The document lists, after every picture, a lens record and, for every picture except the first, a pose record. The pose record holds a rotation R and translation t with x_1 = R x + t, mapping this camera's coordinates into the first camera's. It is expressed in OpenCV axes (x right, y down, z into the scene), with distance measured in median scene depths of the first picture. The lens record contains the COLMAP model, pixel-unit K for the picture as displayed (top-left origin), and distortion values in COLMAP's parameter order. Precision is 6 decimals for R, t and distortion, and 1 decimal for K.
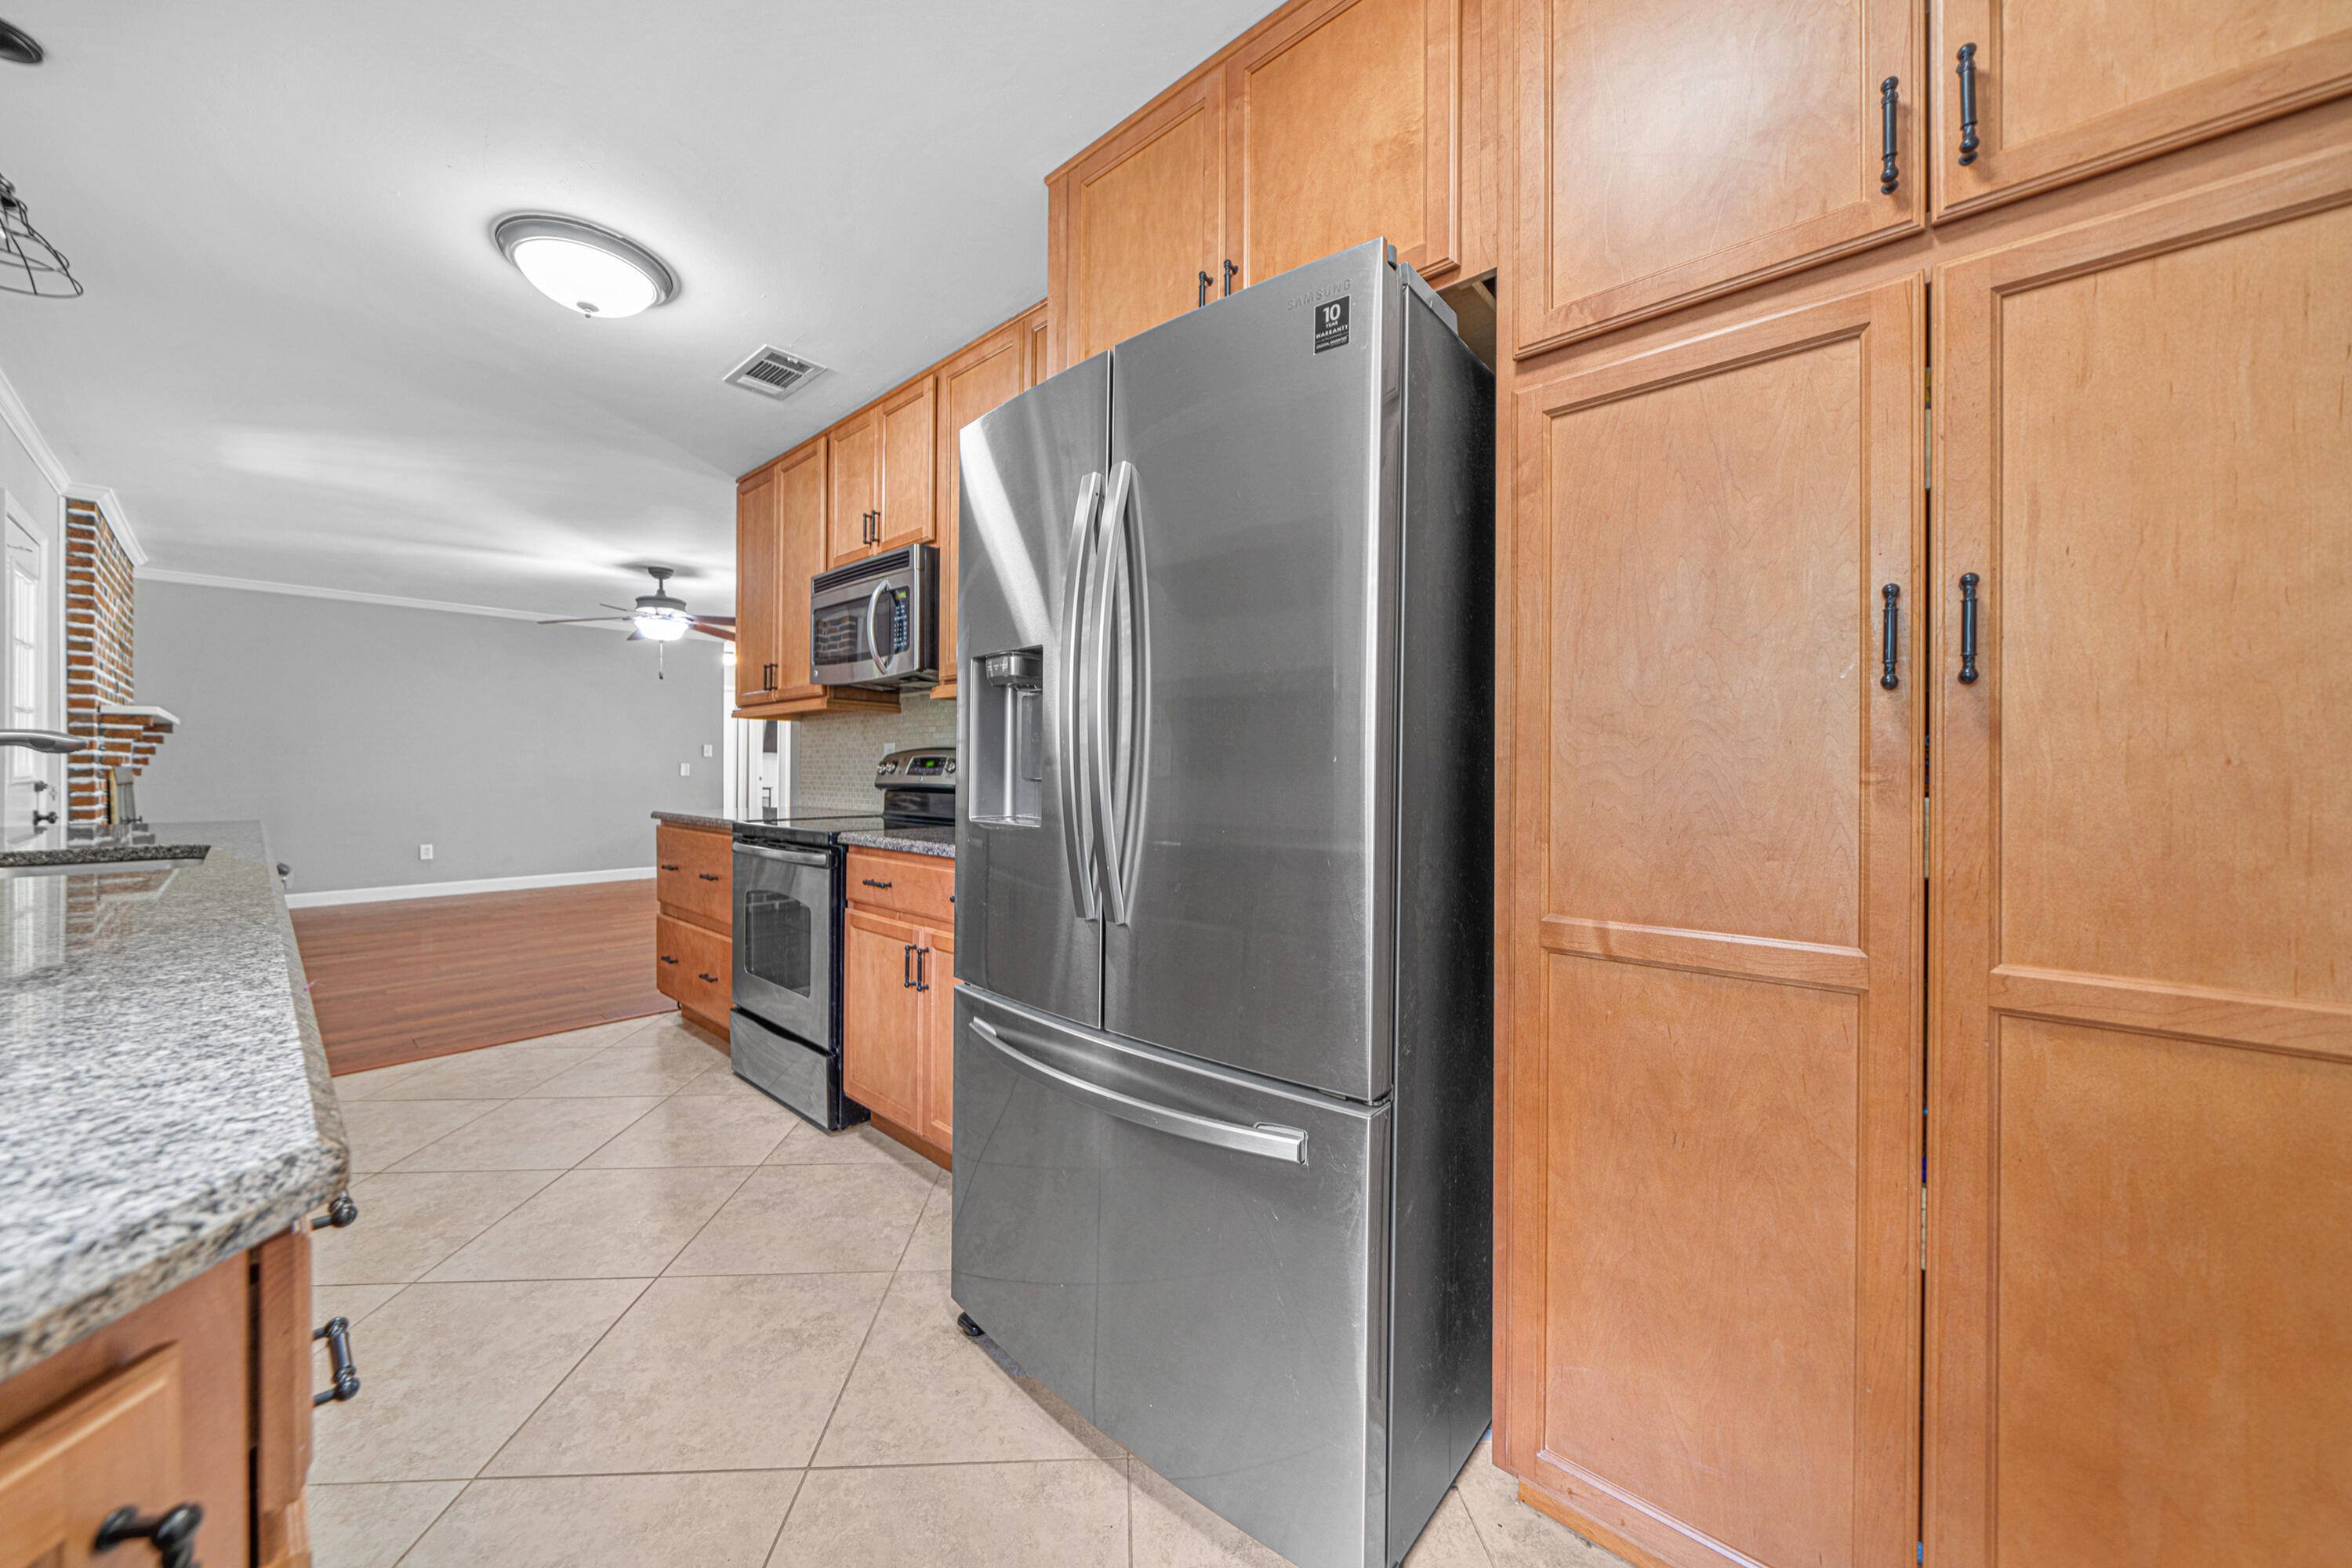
lens RADIAL K [[814.4, 0, 1172.2], [0, 814.4, 767.3], [0, 0, 1]] dist [-0.000389, -0.000064]
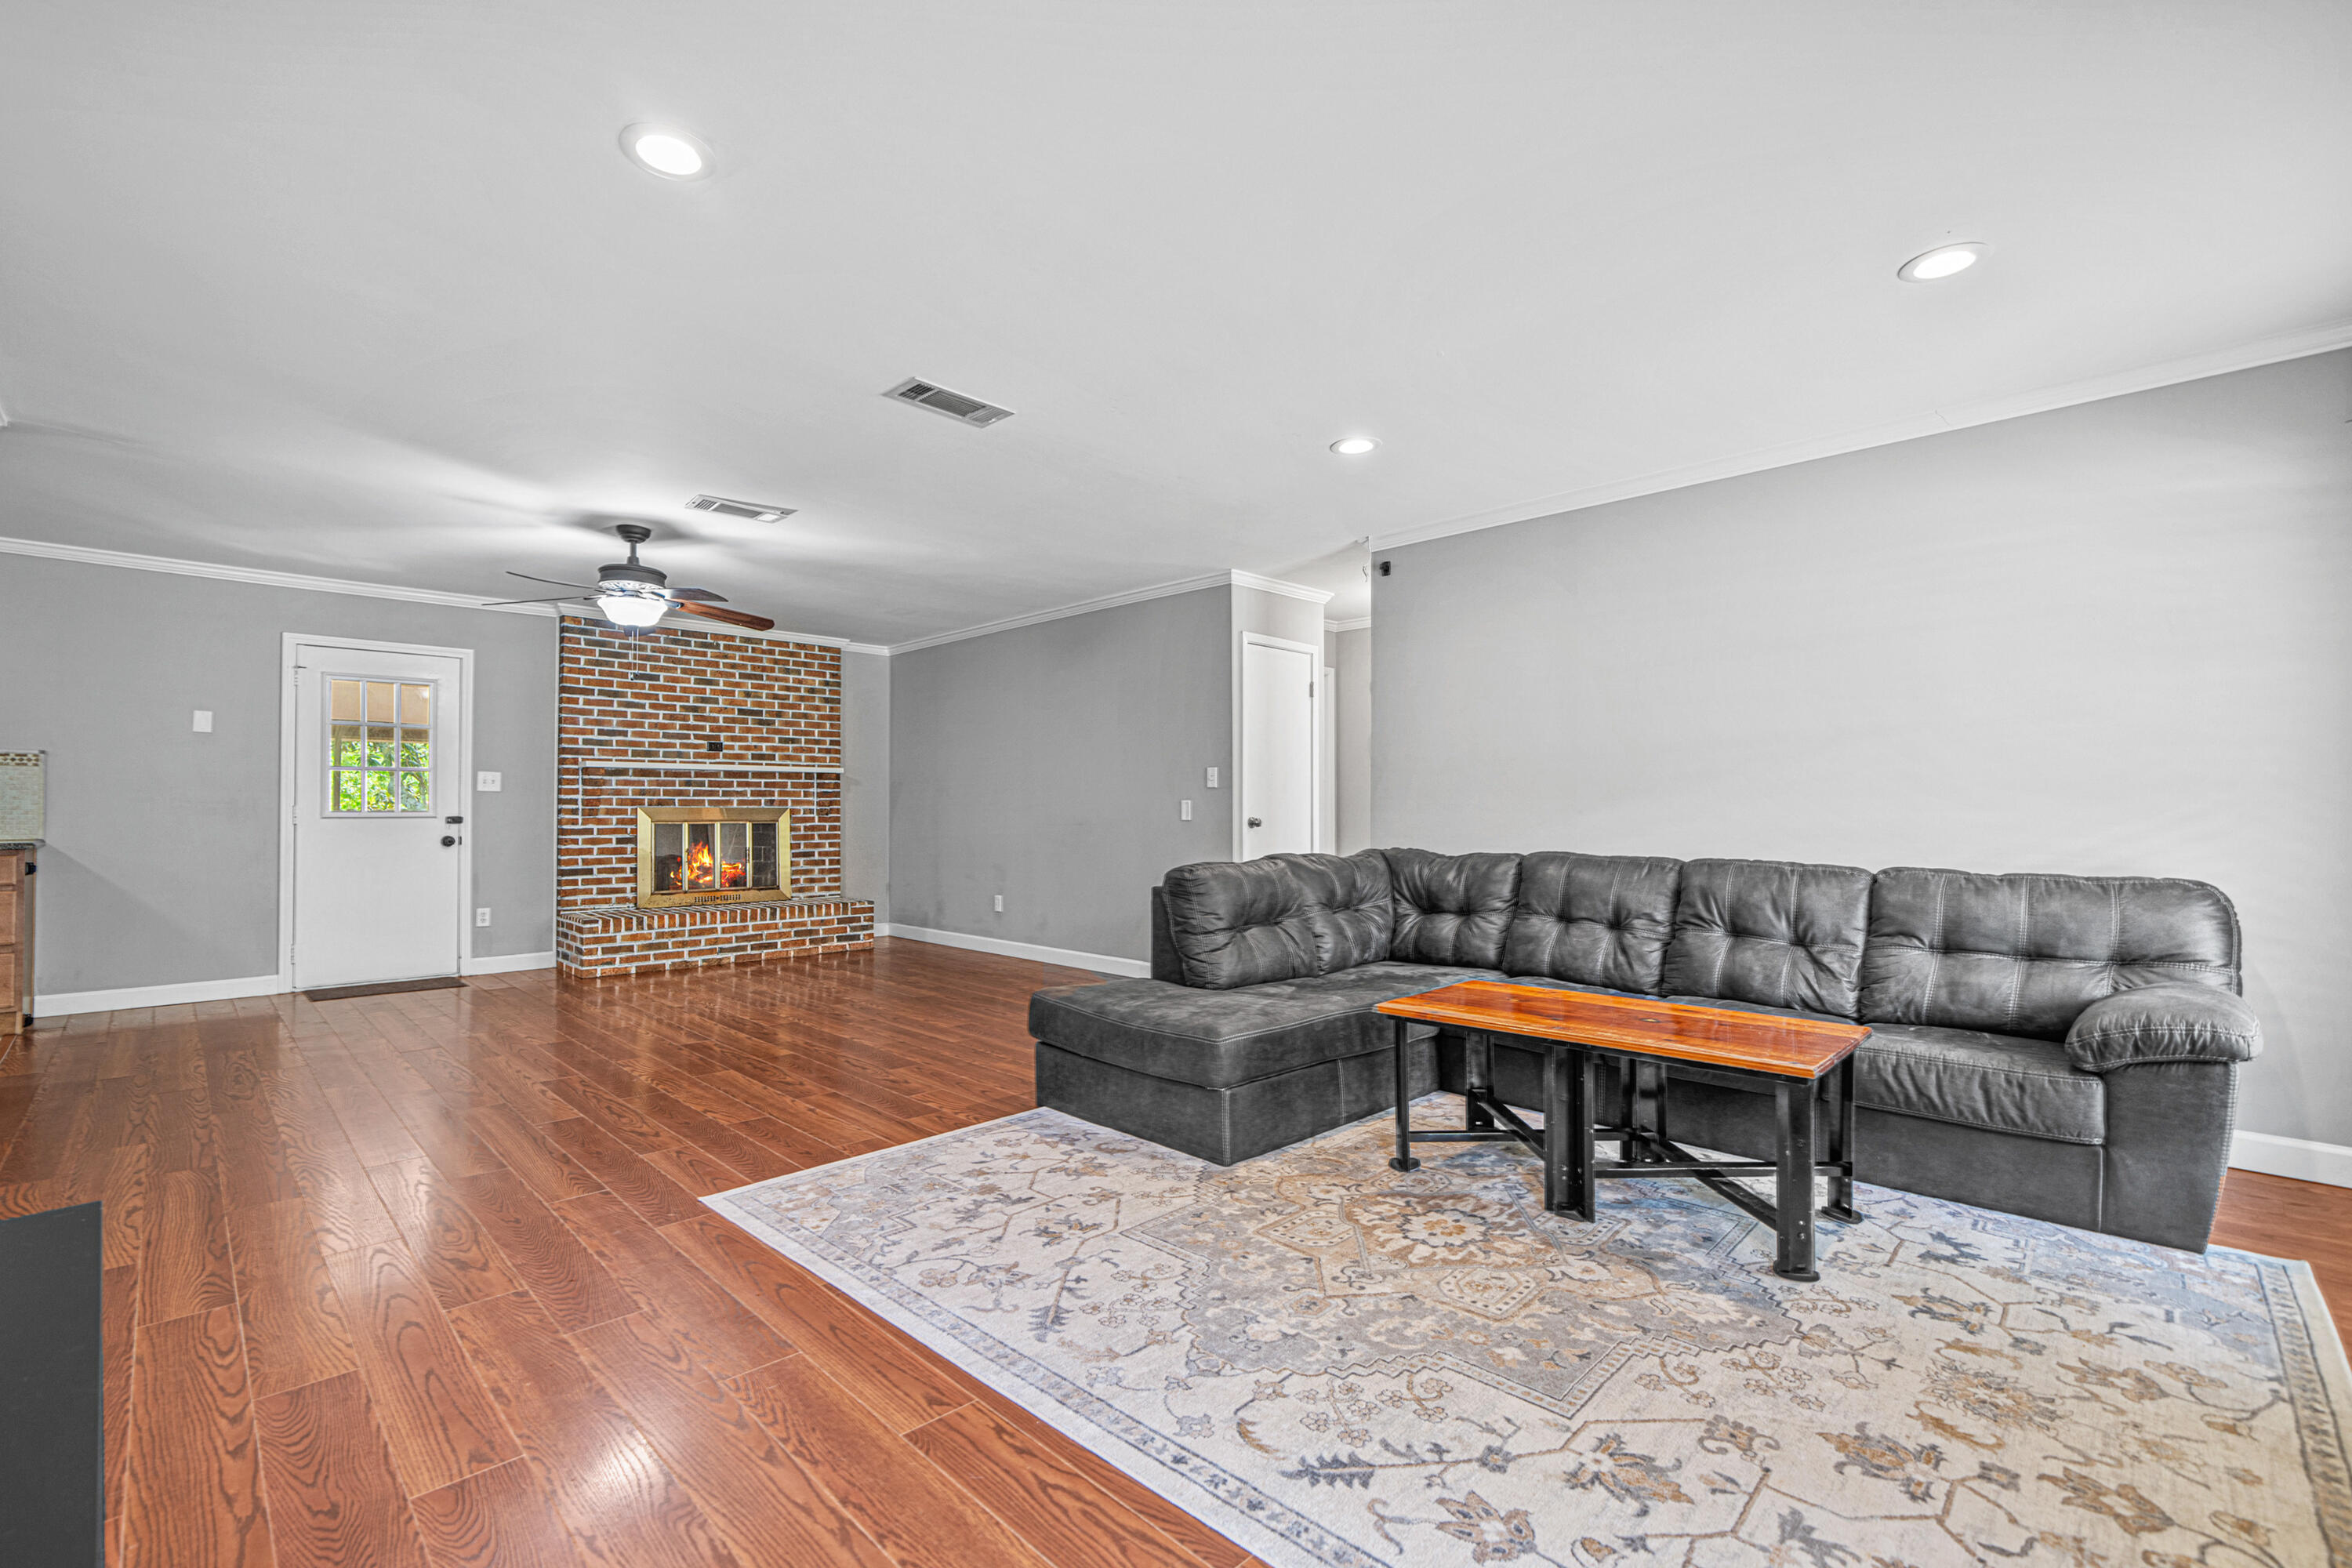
lens RADIAL K [[1027.8, 0, 1163.4], [0, 1027.8, 795.4], [0, 0, 1]] dist [0.002955, 0.000714]
pose [[-0.079448, -0.021716, -0.996602, 0.326359], [0.001655, 0.999758, -0.021917, 0.018788], [0.996838, -0.003391, -0.079393, 2.143867]]
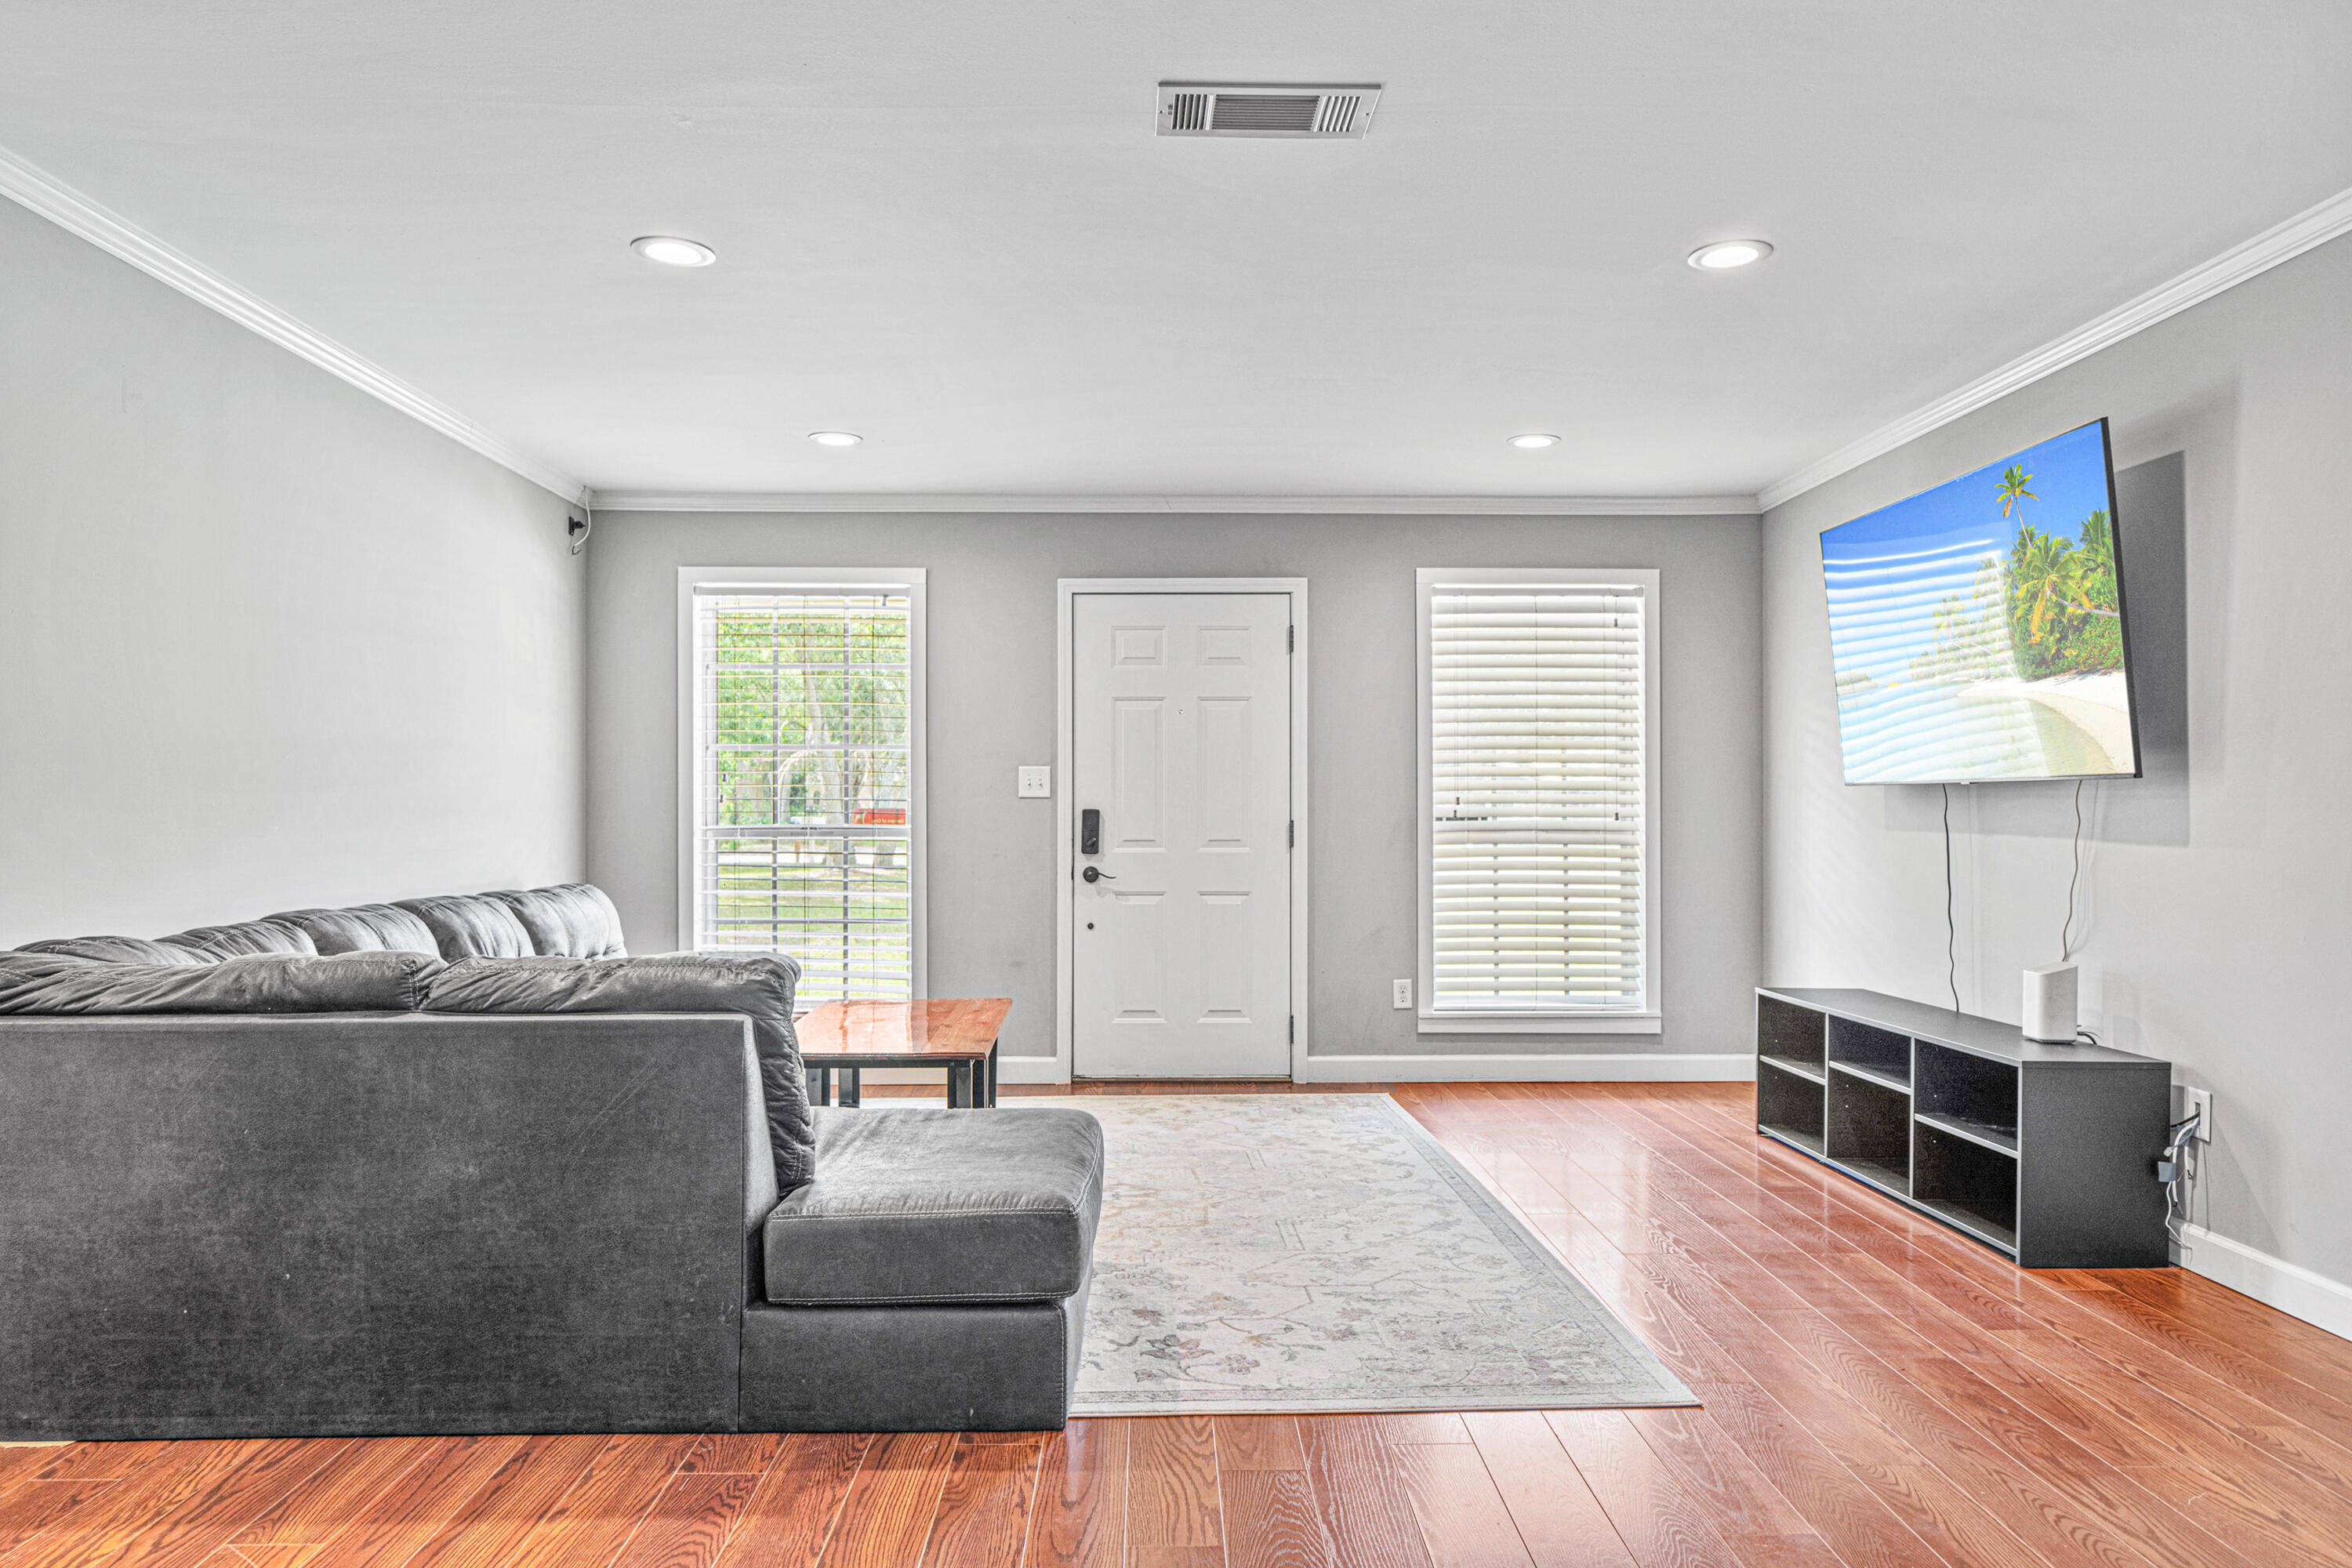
lens RADIAL K [[1490.7, 0, 1174.7], [0, 1490.7, 805.2], [0, 0, 1]] dist [0.002544, 0.001839]
pose [[0.741054, -0.004635, 0.671429, -1.023507], [0.003369, 0.999989, 0.003185, -0.011775], [-0.671437, -0.000098, 0.741062, 1.409280]]
